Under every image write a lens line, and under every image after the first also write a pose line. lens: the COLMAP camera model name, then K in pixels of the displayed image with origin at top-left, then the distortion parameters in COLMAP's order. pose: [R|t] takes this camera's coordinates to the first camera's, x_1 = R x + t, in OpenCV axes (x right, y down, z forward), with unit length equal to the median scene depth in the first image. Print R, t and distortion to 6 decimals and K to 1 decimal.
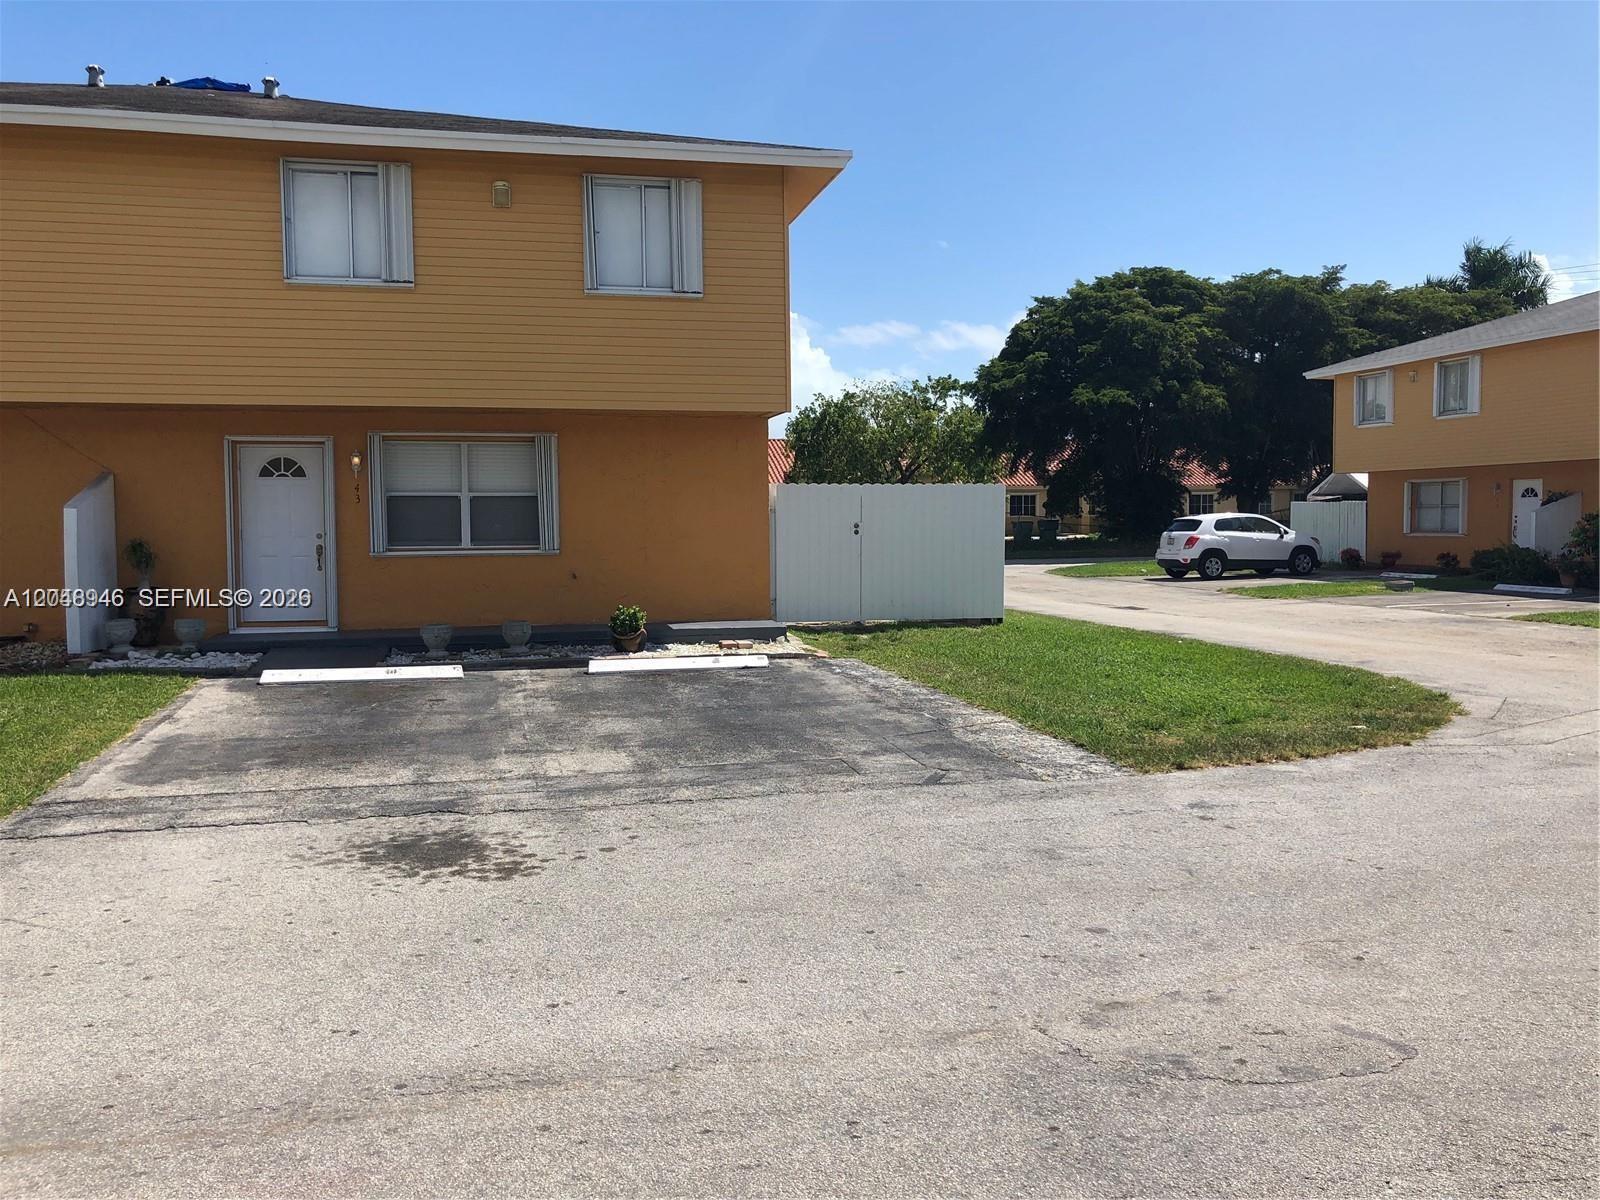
lens RADIAL K [[1319.9, 0, 800.0], [0, 1319.9, 600.0], [0, 0, 1]] dist [-0.007036, -0.001907]
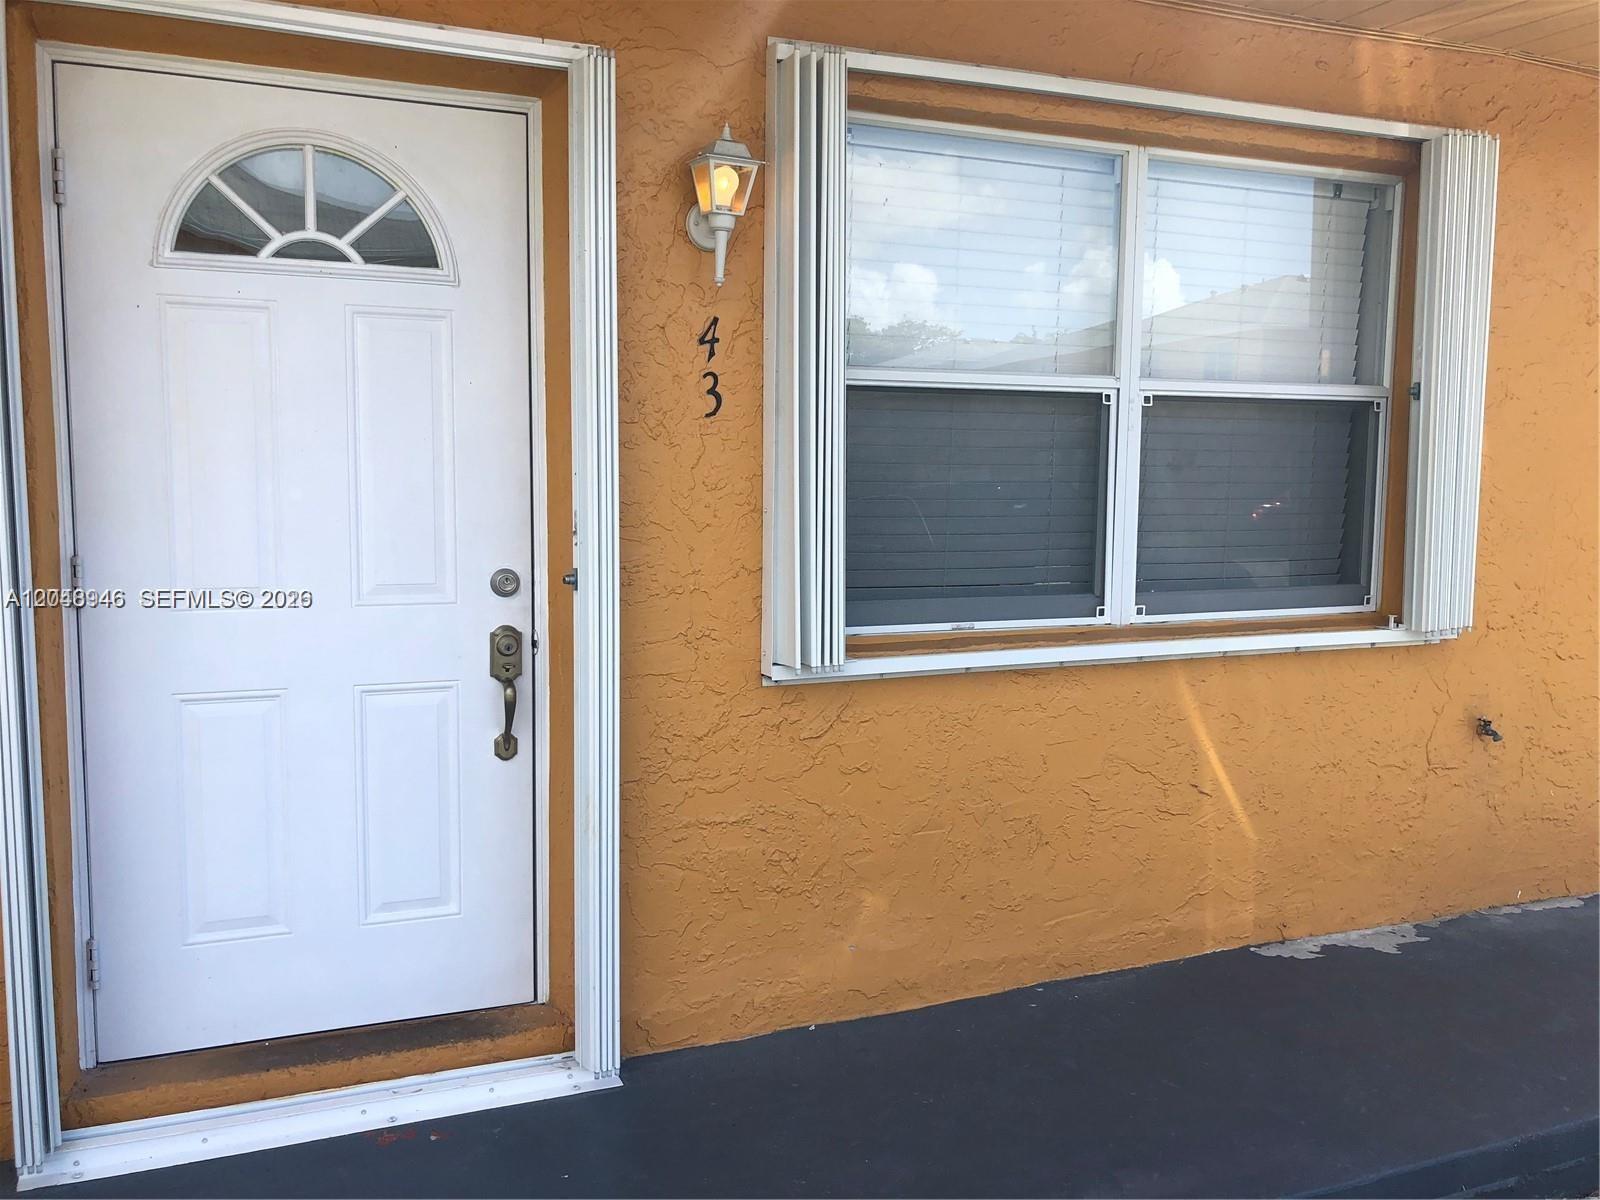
lens RADIAL K [[1284.4, 0, 800.0], [0, 1284.4, 600.0], [0, 0, 1]] dist [0.002296, -0.000708]
pose [[0.987500, -0.002517, 0.157599, -0.351987], [-0.002557, 0.999485, 0.031986, -0.052095], [-0.157599, -0.031989, 0.986985, 0.808242]]
